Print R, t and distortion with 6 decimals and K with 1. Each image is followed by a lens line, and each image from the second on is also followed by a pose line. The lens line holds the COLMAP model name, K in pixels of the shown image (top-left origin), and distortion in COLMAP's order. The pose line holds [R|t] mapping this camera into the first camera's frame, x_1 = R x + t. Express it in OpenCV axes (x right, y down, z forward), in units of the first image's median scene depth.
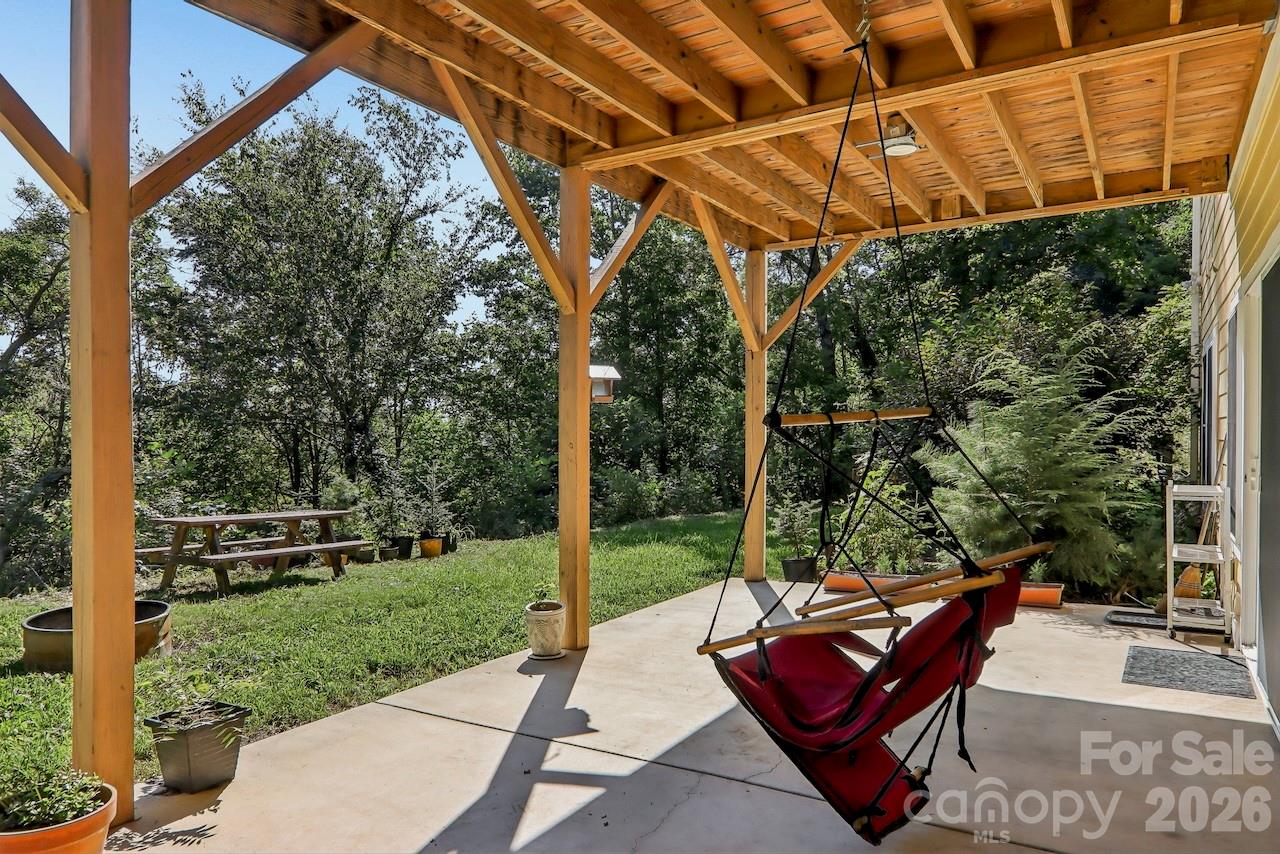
lens RADIAL K [[837.1, 0, 640.0], [0, 837.1, 427.0], [0, 0, 1]] dist [-0.002167, -0.000459]
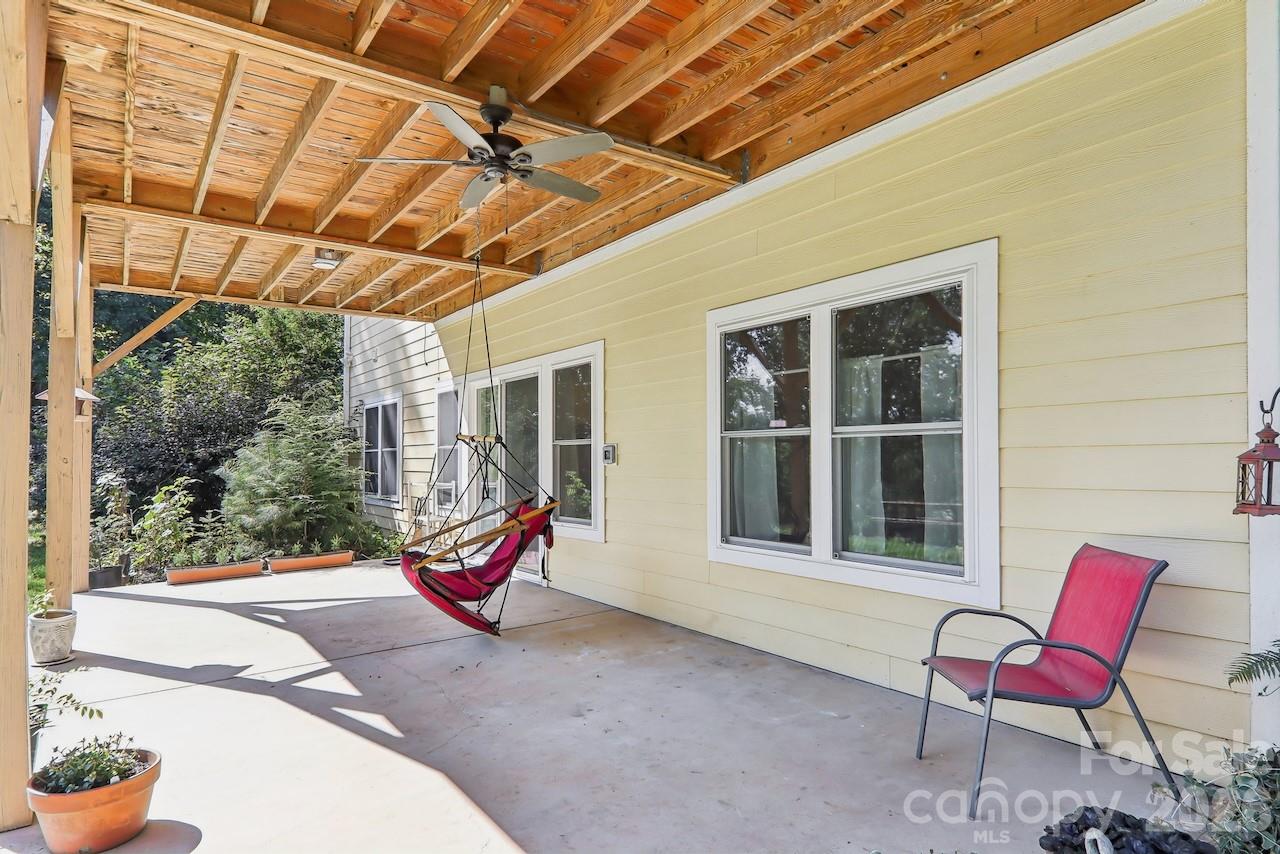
lens RADIAL K [[719.7, 0, 638.7], [0, 719.7, 443.2], [0, 0, 1]] dist [-0.002261, -0.001165]
pose [[0.390578, 0.016979, 0.920413, -0.868073], [0.003438, 0.999796, -0.019903, 0.027465], [-0.920563, 0.010938, 0.390440, -0.039211]]
